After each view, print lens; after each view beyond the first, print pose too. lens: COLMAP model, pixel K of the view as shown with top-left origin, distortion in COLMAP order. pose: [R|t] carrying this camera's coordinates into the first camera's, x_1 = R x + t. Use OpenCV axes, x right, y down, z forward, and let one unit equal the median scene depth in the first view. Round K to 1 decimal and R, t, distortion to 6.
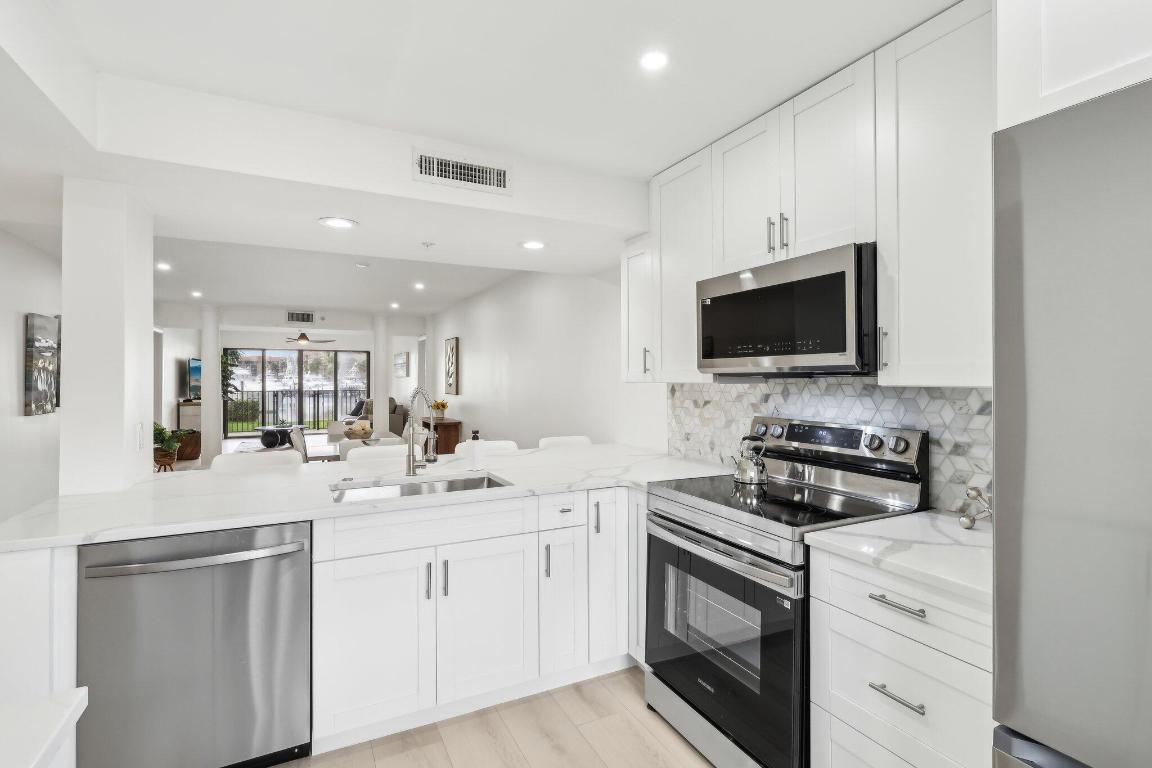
lens RADIAL K [[537.3, 0, 575.4], [0, 537.3, 376.2], [0, 0, 1]] dist [-0.006184, 0.000487]
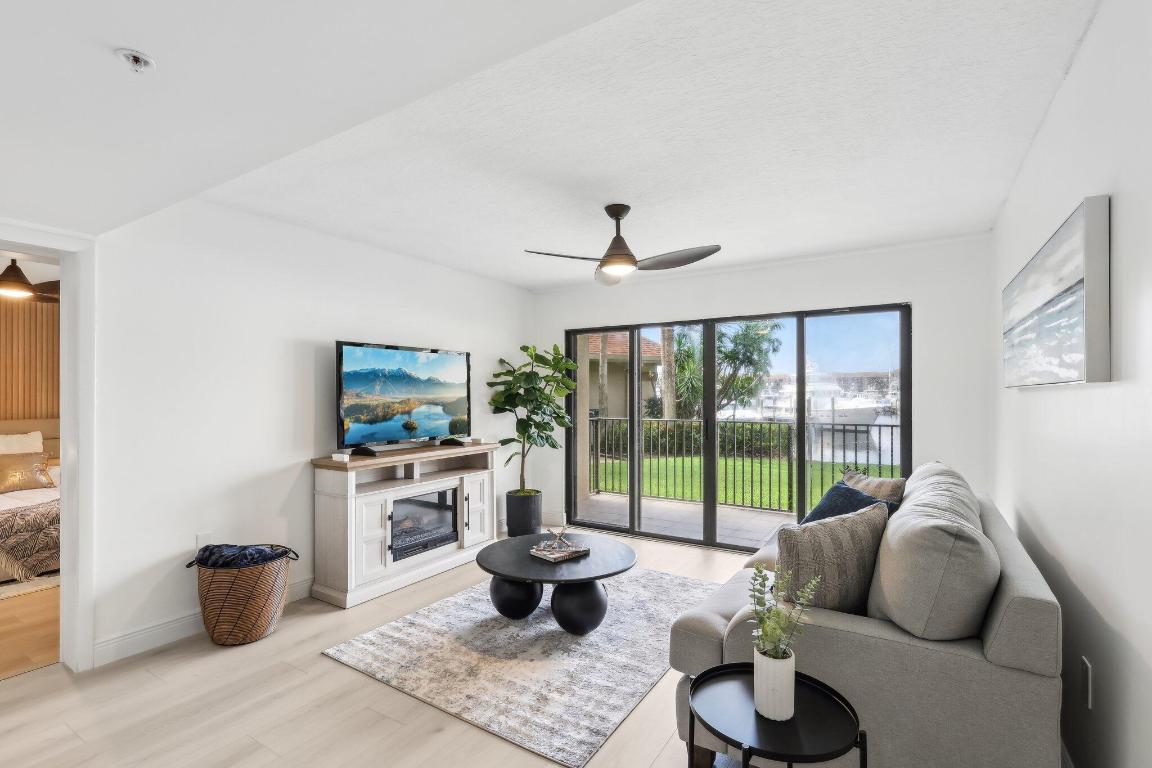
lens RADIAL K [[537.3, 0, 582.2], [0, 537.3, 390.8], [0, 0, 1]] dist [-0.006184, 0.000487]
pose [[0.527791, -0.005587, -0.849356, -1.170121], [0.002553, 0.999984, -0.004992, 0.012540], [0.849371, 0.000467, 0.527797, 3.591765]]
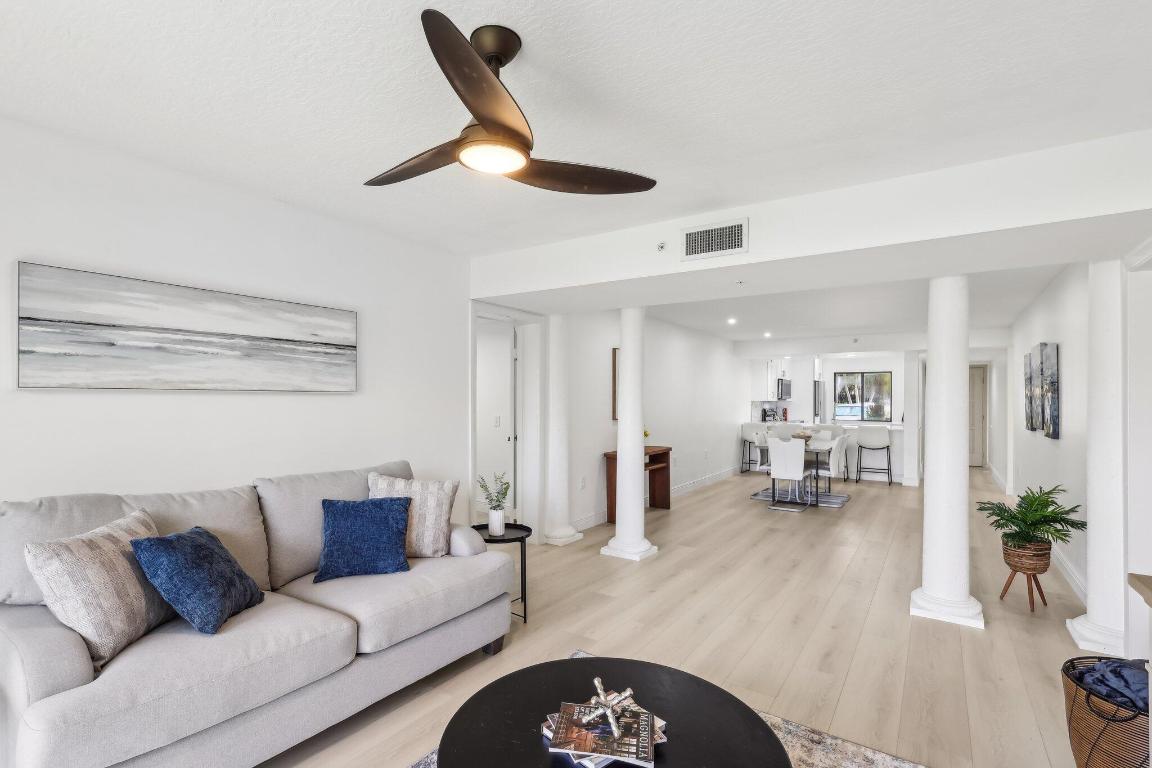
lens RADIAL K [[537.3, 0, 580.6], [0, 537.3, 394.0], [0, 0, 1]] dist [-0.006184, 0.000487]
pose [[-0.488471, 0.002205, 0.872577, -2.874002], [-0.011037, 0.999901, -0.008705, 0.010592], [-0.872510, -0.013883, -0.488398, 4.568533]]
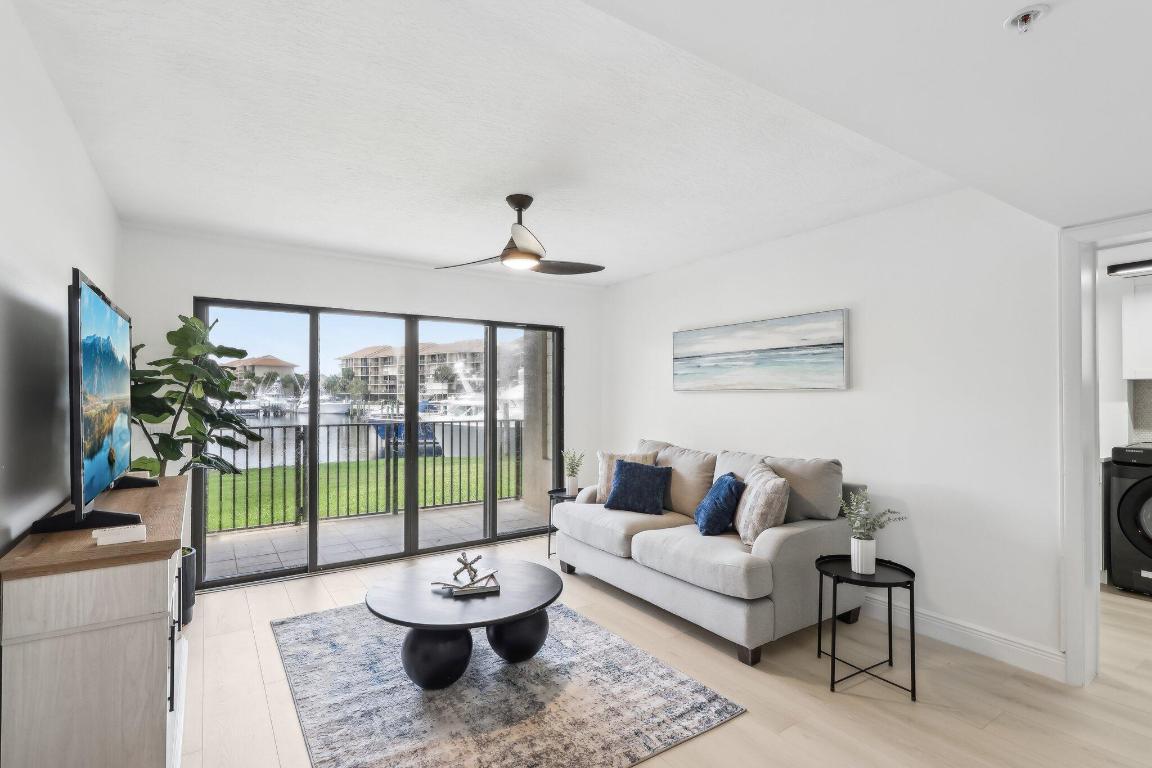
lens RADIAL K [[537.3, 0, 583.1], [0, 537.3, 389.2], [0, 0, 1]] dist [-0.006184, 0.000487]
pose [[0.990104, 0.001856, 0.140322, -2.249748], [-0.000687, 0.999965, -0.008378, 0.013932], [-0.140333, 0.008199, 0.990070, 3.113585]]
